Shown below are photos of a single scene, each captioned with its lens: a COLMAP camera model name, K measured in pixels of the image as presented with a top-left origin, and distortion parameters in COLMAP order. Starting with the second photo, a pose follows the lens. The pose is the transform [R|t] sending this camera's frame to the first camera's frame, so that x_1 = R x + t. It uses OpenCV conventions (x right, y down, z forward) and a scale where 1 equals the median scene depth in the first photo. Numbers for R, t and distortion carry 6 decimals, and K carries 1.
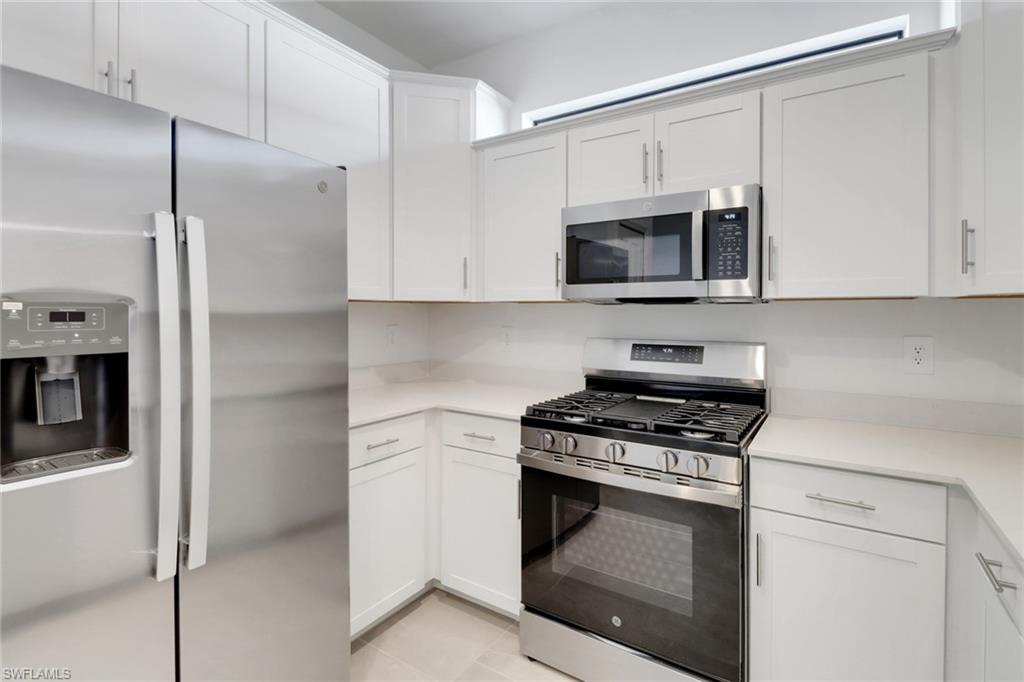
lens RADIAL K [[499.1, 0, 488.7], [0, 499.1, 311.3], [0, 0, 1]] dist [-0.001181, -0.000927]
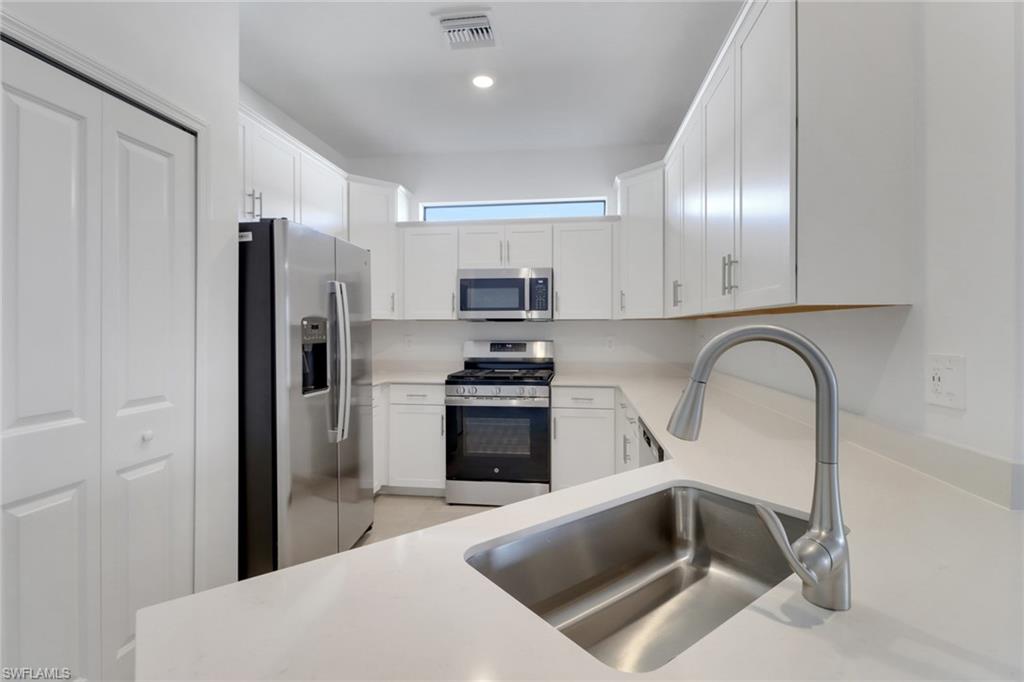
lens RADIAL K [[488.8, 0, 512.0], [0, 488.8, 323.4], [0, 0, 1]] dist [0.000921, -0.000371]
pose [[0.890442, 0.001305, 0.455096, -0.565097], [0.002119, 0.999973, -0.007014, 0.006356], [-0.455092, 0.007210, 0.890415, -0.795244]]
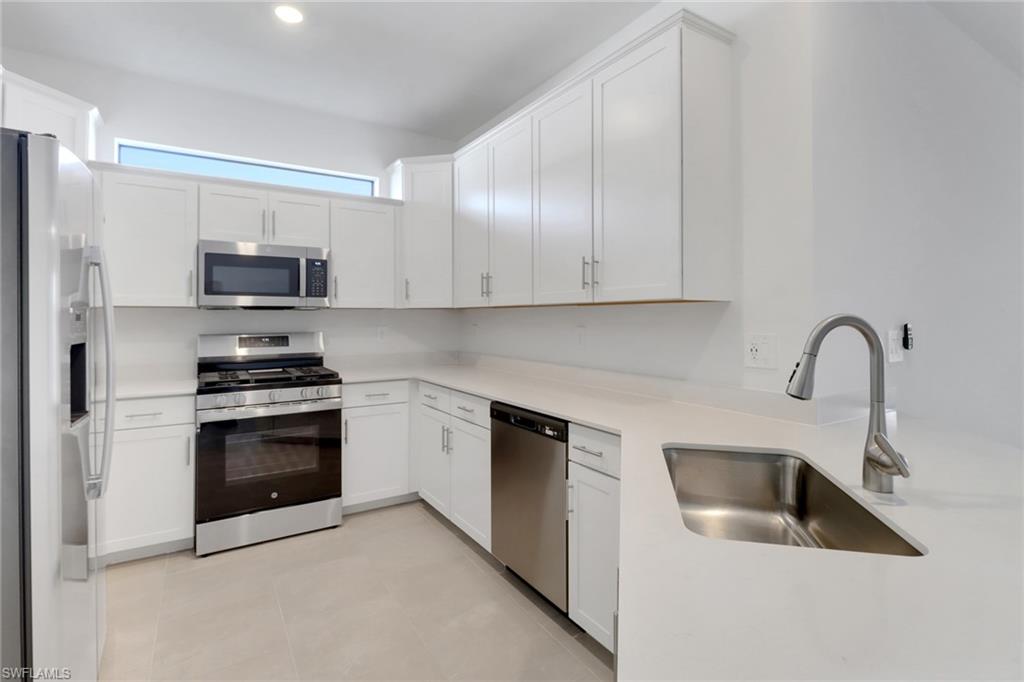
lens RADIAL K [[509.3, 0, 525.1], [0, 509.3, 306.4], [0, 0, 1]] dist [0.001888, -0.000203]
pose [[0.379595, 0.016132, 0.925012, -0.928043], [0.001961, 0.999832, -0.018241, 0.005433], [-0.925151, 0.008739, 0.379500, -0.413173]]
